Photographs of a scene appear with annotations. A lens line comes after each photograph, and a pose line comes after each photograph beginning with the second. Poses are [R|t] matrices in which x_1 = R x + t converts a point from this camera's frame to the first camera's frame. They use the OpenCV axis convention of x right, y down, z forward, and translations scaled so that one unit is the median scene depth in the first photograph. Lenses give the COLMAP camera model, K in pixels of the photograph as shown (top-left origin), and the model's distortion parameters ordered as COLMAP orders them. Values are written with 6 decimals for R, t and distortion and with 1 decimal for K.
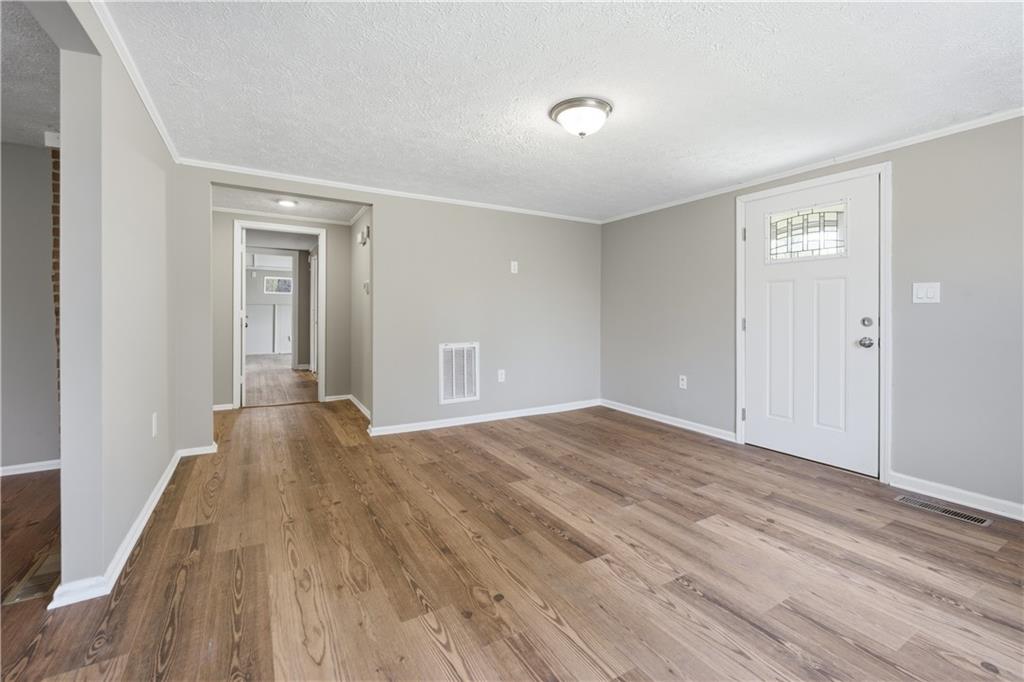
lens RADIAL K [[447.2, 0, 522.7], [0, 447.2, 315.0], [0, 0, 1]] dist [-0.002624, 0.000576]
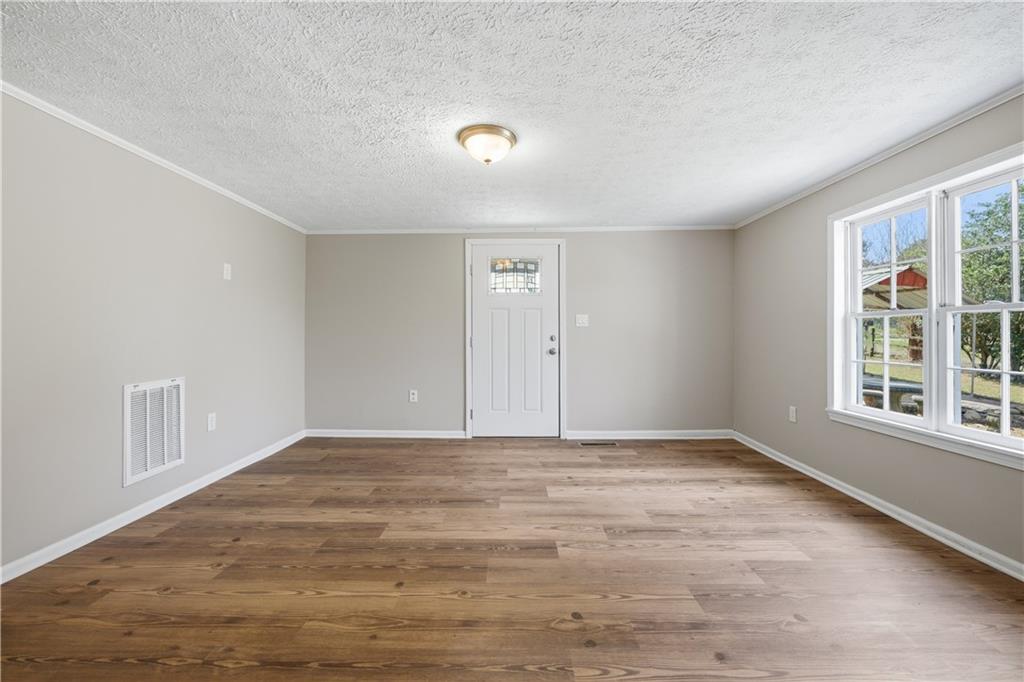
lens RADIAL K [[411.7, 0, 516.0], [0, 411.7, 335.3], [0, 0, 1]] dist [-0.002496, 0.000862]
pose [[0.522788, -0.005857, 0.852443, -0.562423], [0.007350, 0.999970, 0.002363, 0.000612], [-0.852431, 0.005030, 0.522815, 0.391830]]
